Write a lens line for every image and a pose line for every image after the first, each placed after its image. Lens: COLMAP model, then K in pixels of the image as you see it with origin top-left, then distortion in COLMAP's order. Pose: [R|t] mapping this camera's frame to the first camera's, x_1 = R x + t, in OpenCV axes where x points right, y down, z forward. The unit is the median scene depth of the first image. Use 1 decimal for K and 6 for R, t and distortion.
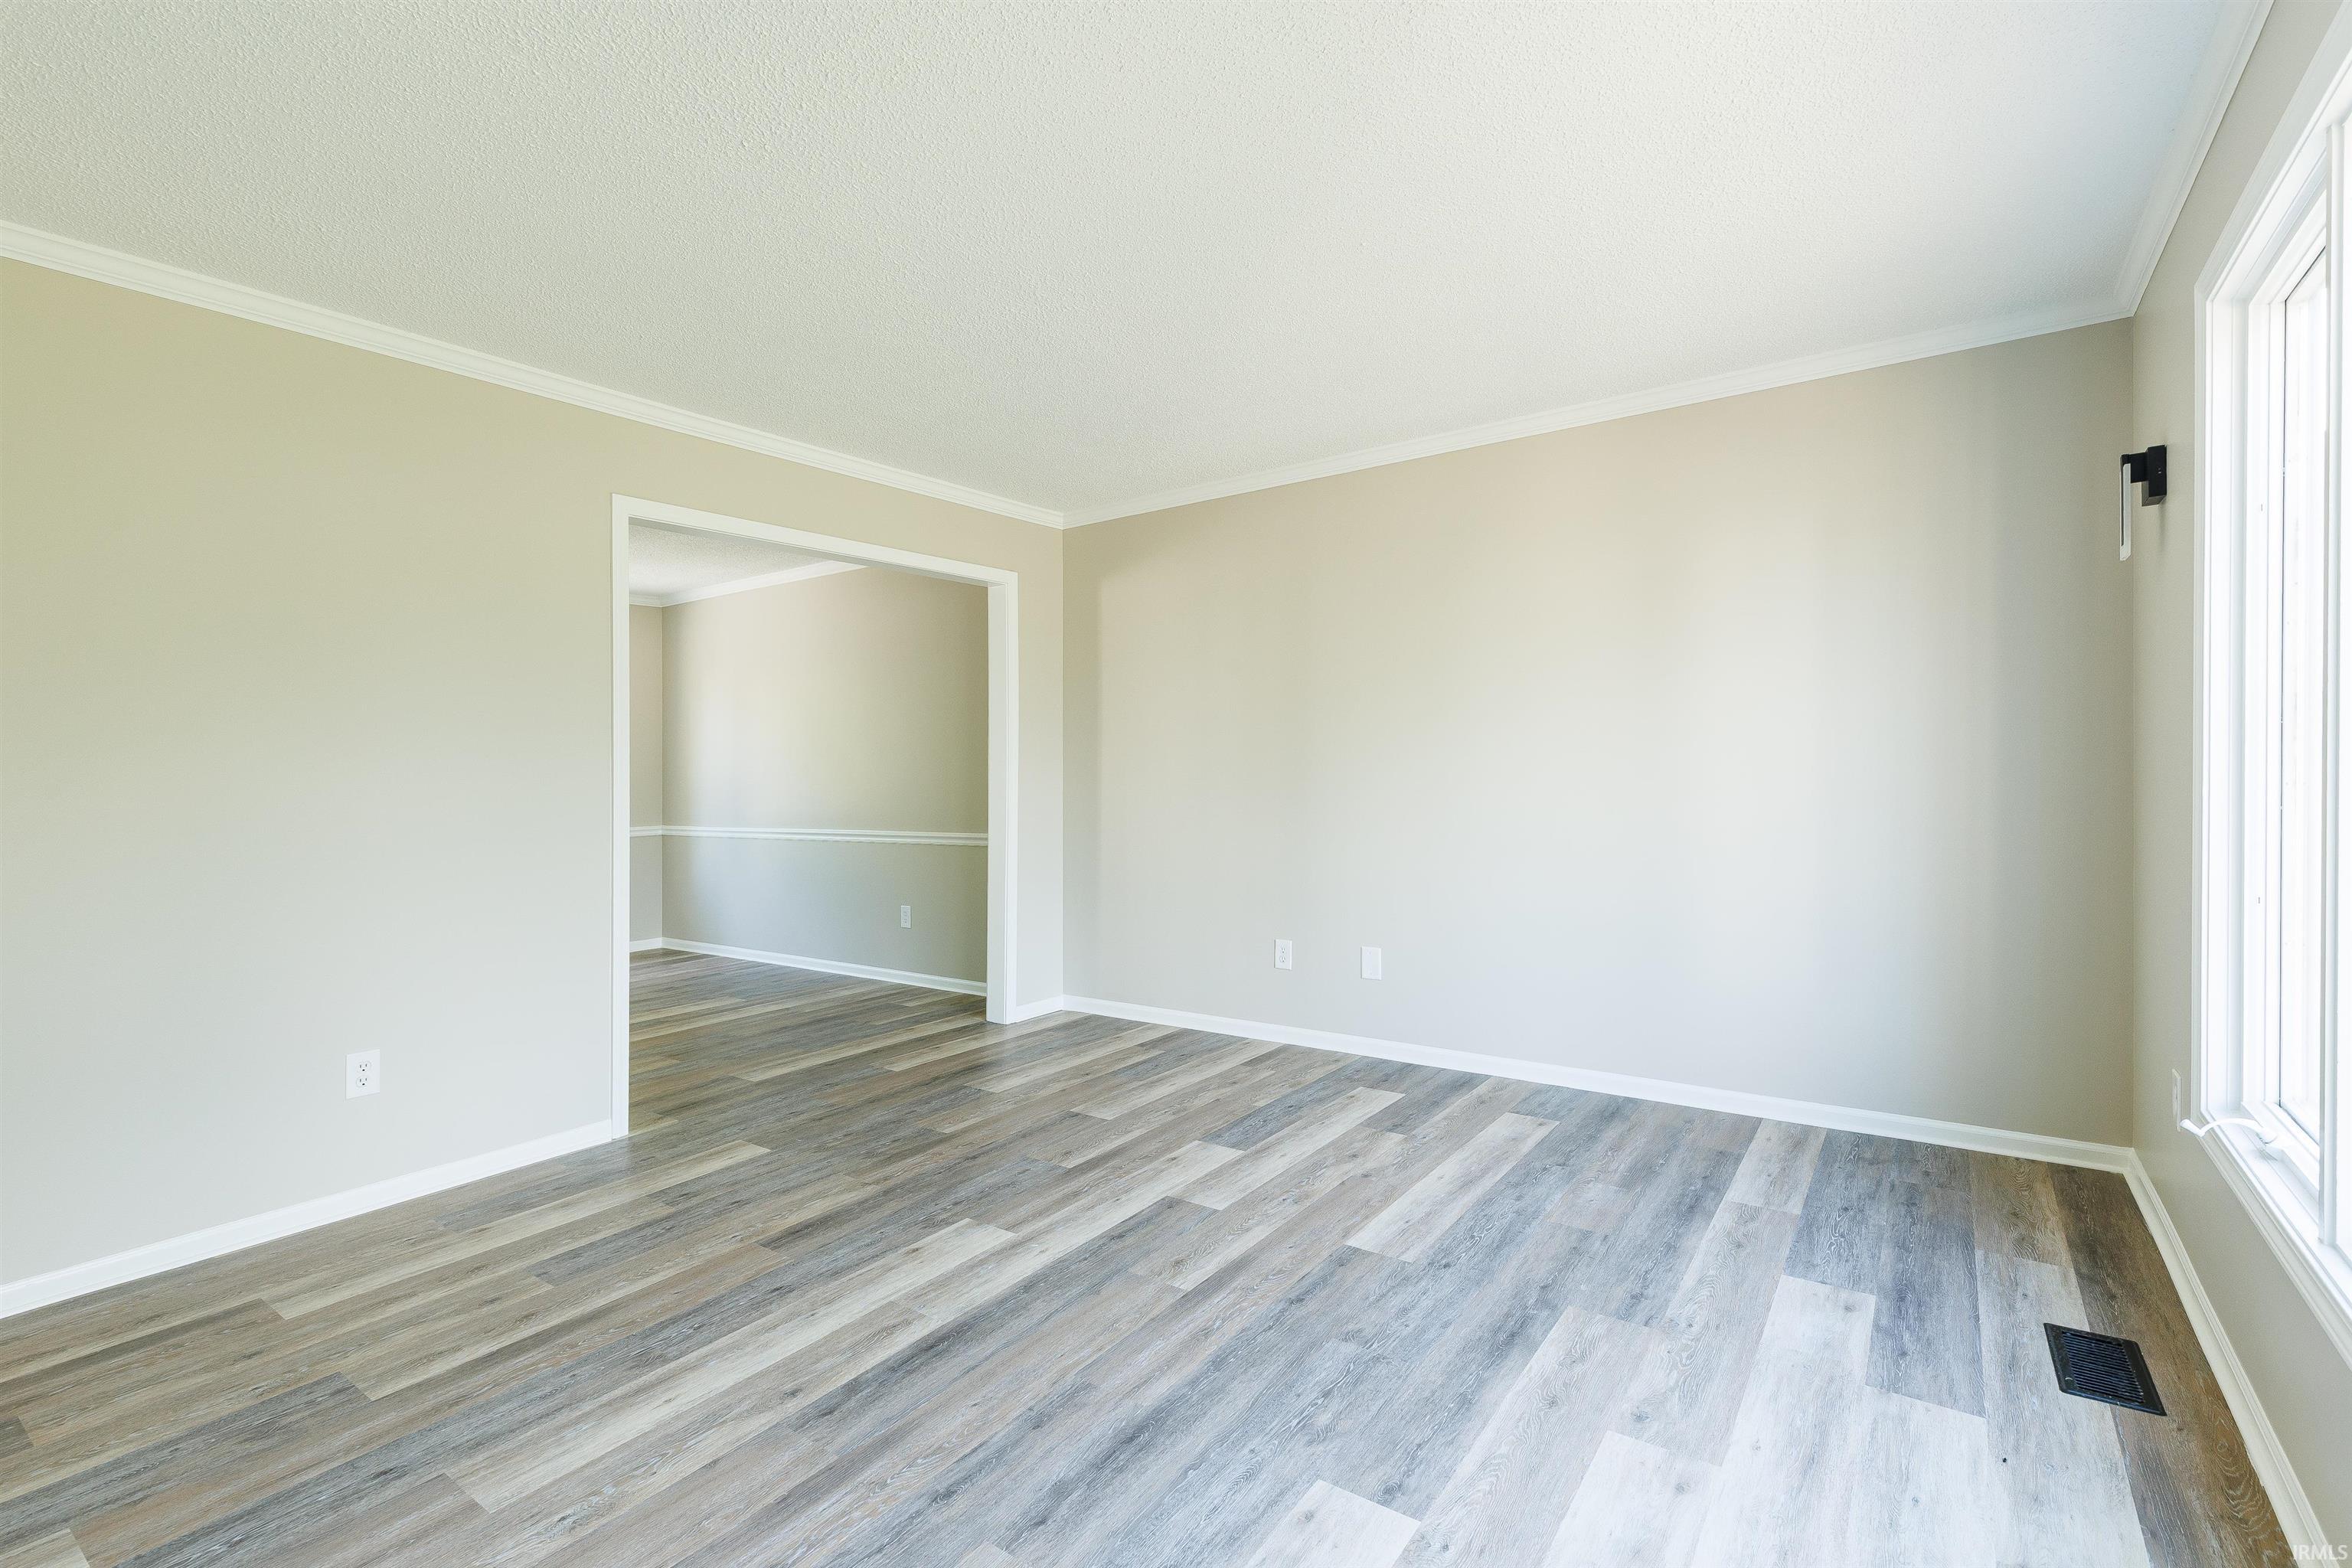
lens RADIAL K [[1067.9, 0, 1163.0], [0, 1067.9, 772.1], [0, 0, 1]] dist [0.002048, 0.002120]
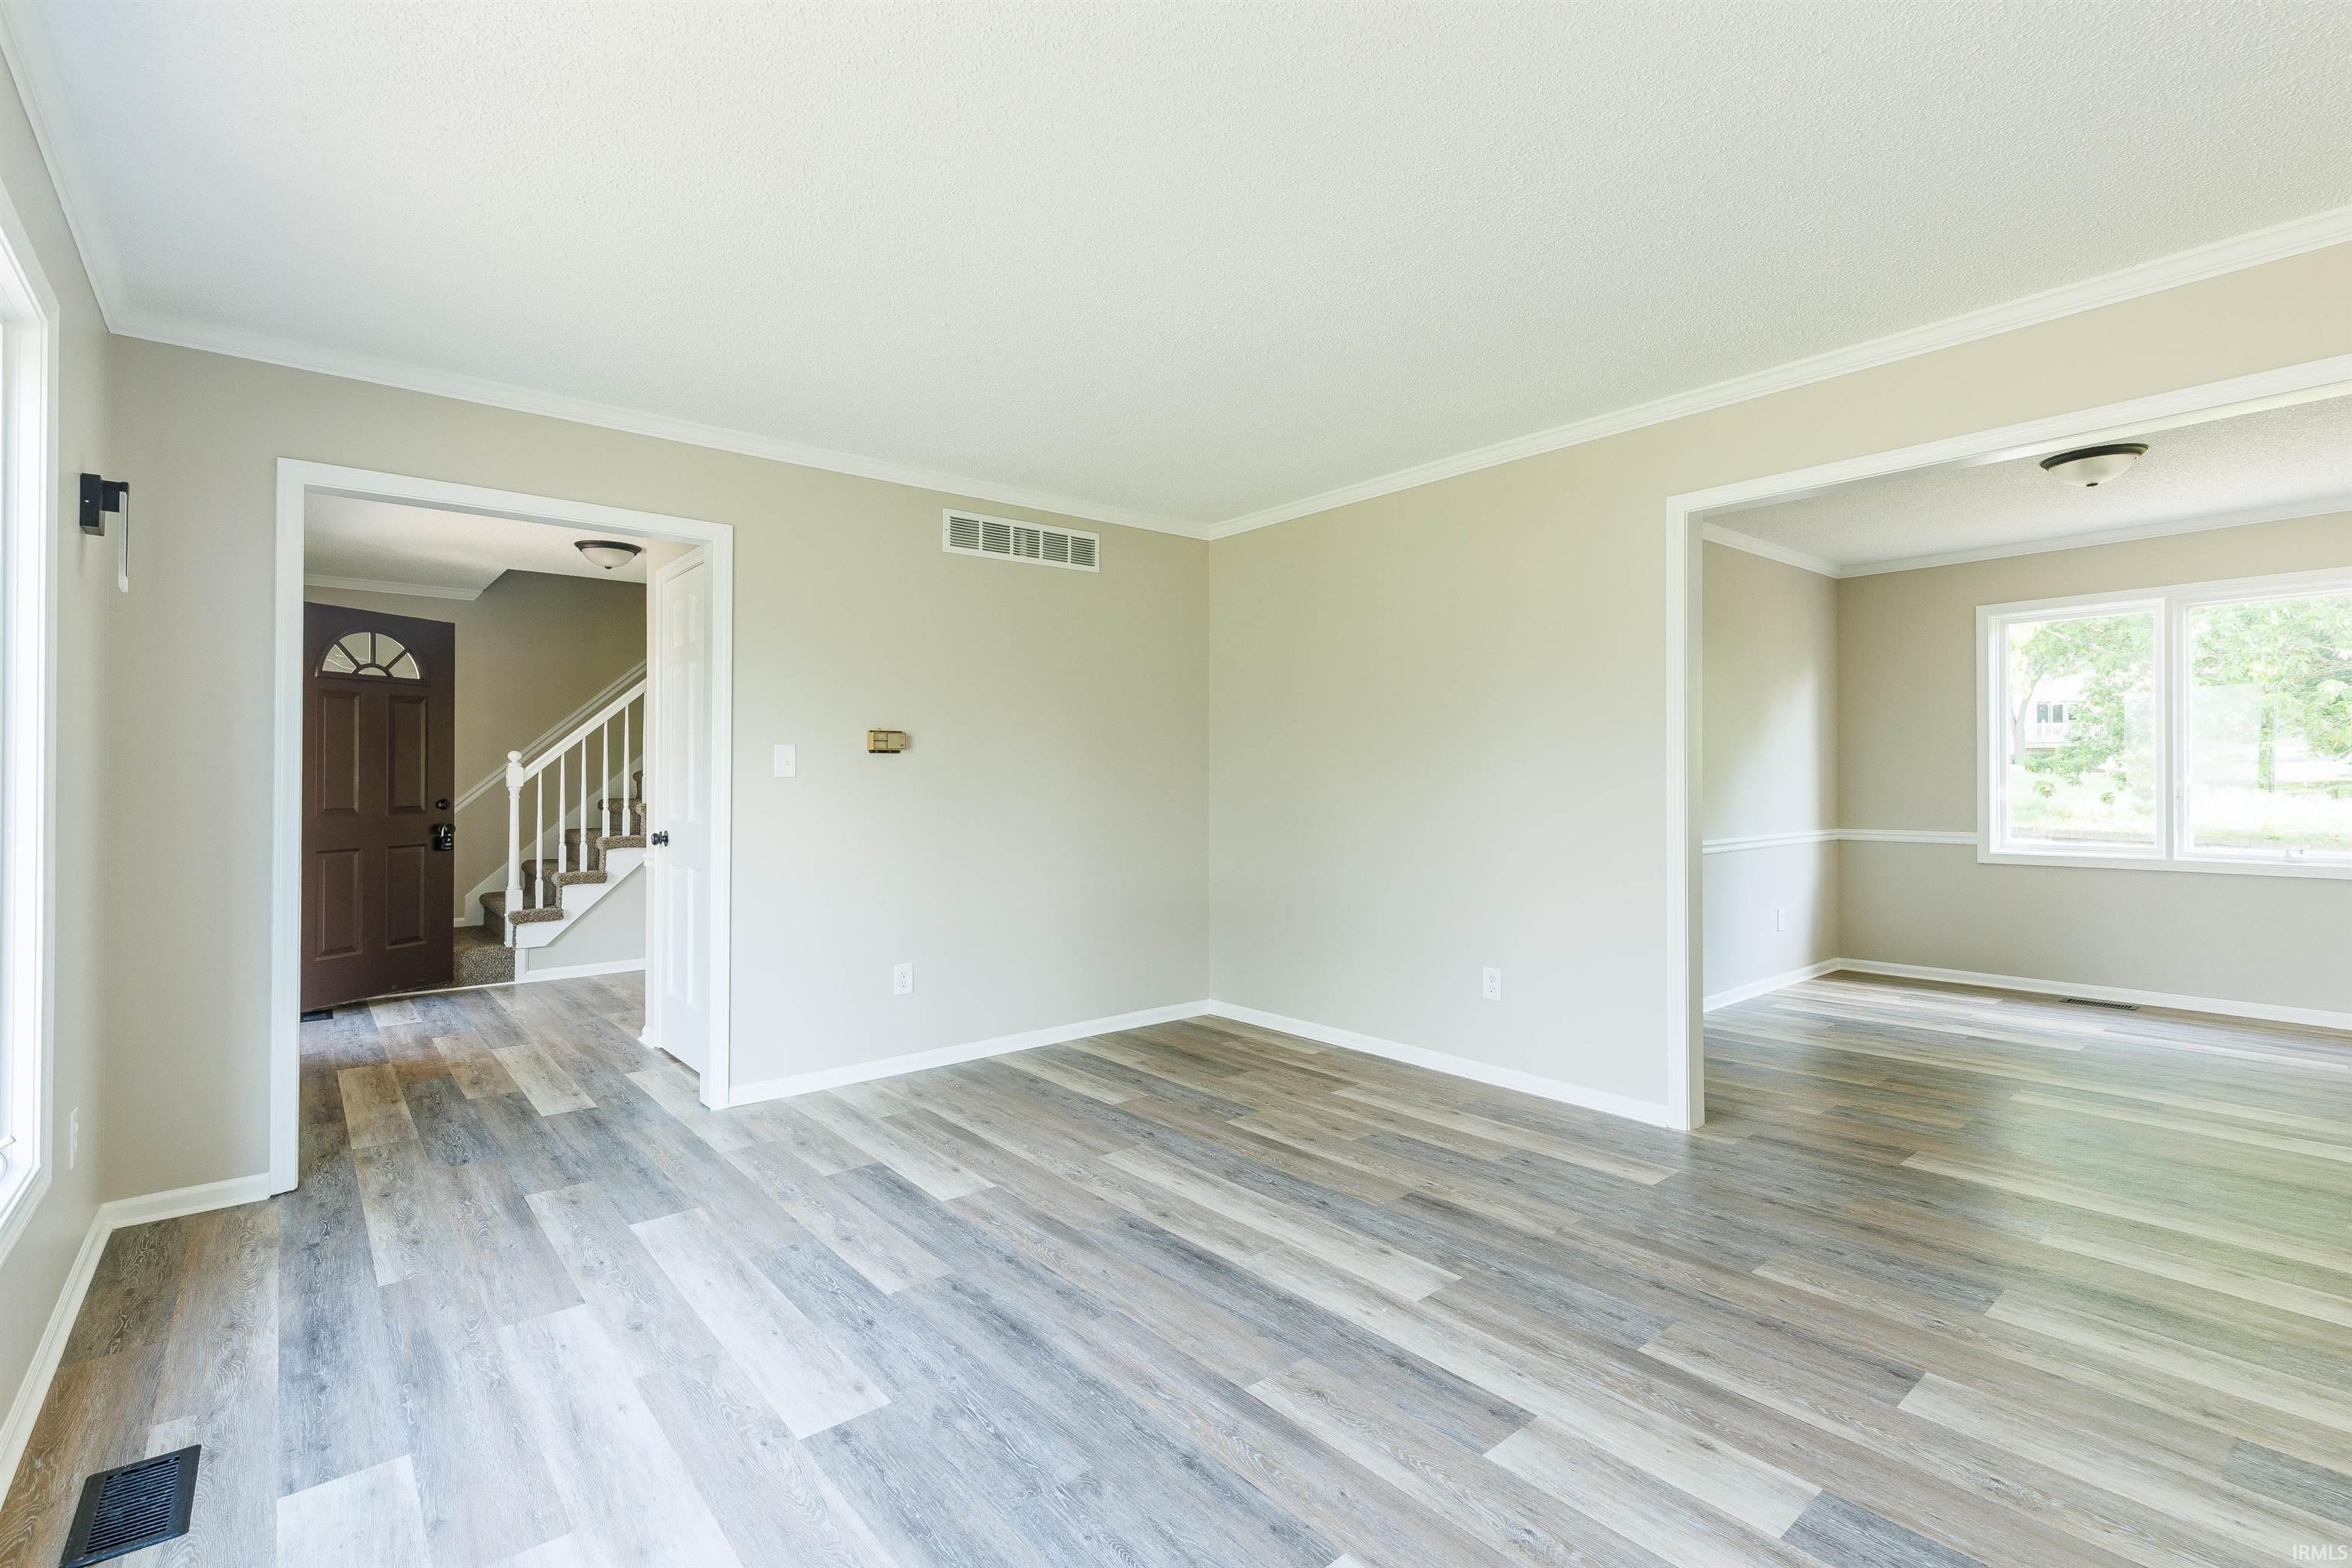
lens RADIAL K [[1067.9, 0, 1160.9], [0, 1067.9, 786.6], [0, 0, 1]] dist [0.002048, 0.002120]
pose [[-0.251335, 0.028933, -0.967468, 0.836770], [0.006956, 0.999581, 0.028086, -0.019121], [0.967875, 0.000329, -0.251431, 1.129310]]
